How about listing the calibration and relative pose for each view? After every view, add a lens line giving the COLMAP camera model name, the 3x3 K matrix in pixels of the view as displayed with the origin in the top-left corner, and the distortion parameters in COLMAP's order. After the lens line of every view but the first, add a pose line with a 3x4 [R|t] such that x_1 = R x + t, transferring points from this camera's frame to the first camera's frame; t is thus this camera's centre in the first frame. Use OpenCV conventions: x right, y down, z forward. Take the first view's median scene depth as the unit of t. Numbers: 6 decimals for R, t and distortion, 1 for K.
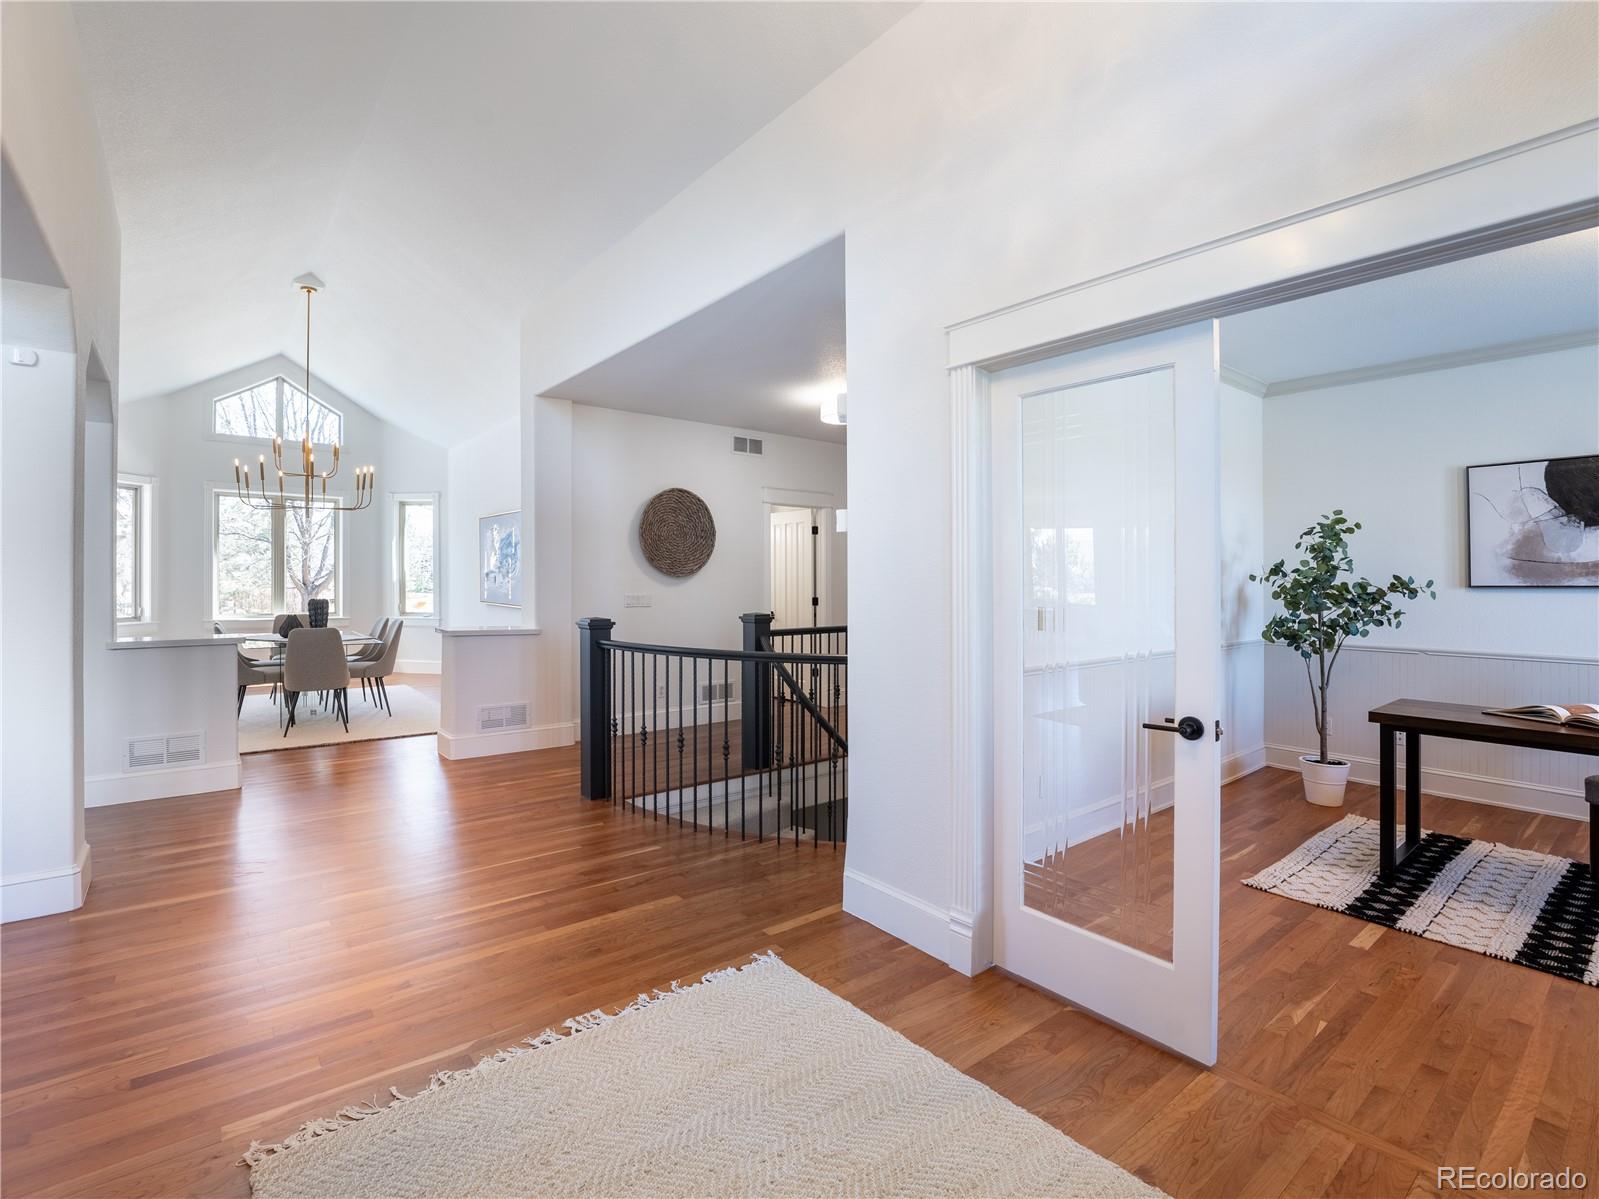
lens RADIAL K [[754.0, 0, 799.5], [0, 754.0, 599.5], [0, 0, 1]] dist [-0.002758, -0.000248]
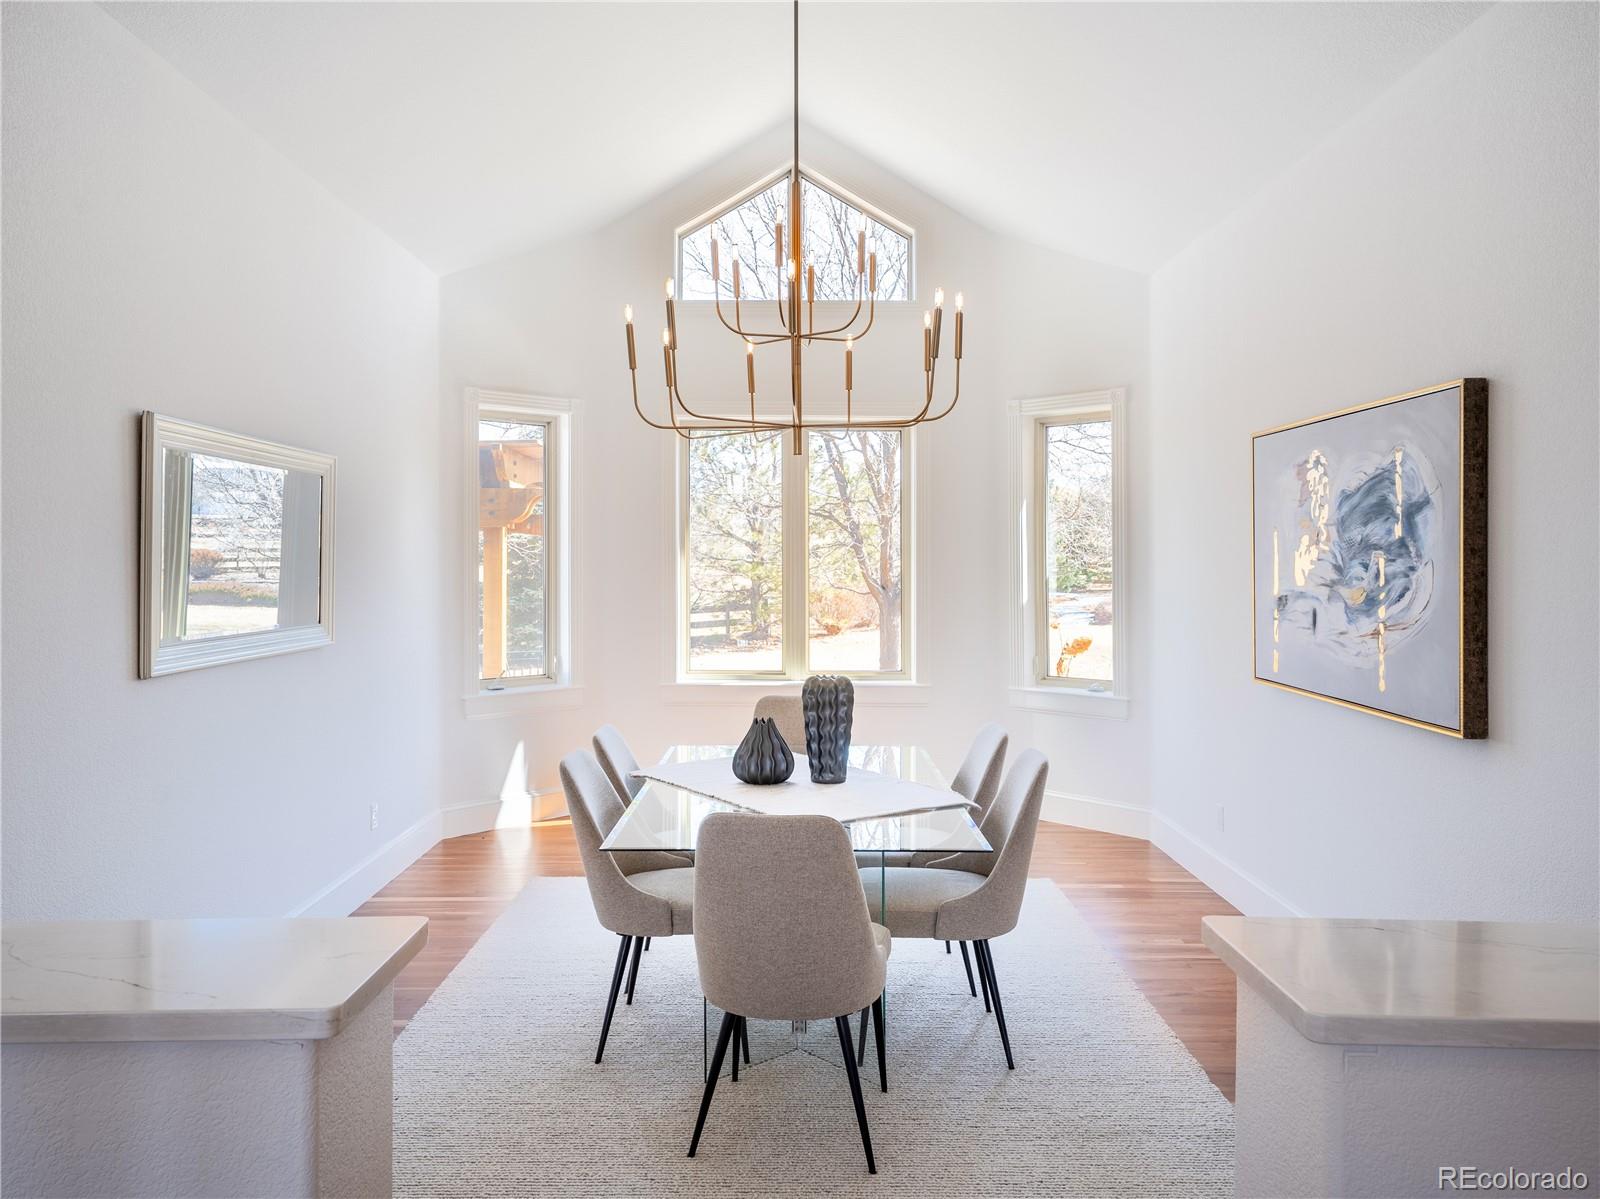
lens RADIAL K [[1116.9, 0, 800.0], [0, 1116.9, 599.5], [0, 0, 1]] dist [0.000589, 0.000078]
pose [[0.776650, 0.007811, -0.629884, -0.276779], [-0.000720, 0.999933, 0.011513, -0.041050], [0.629932, -0.008488, 0.776604, 0.499465]]
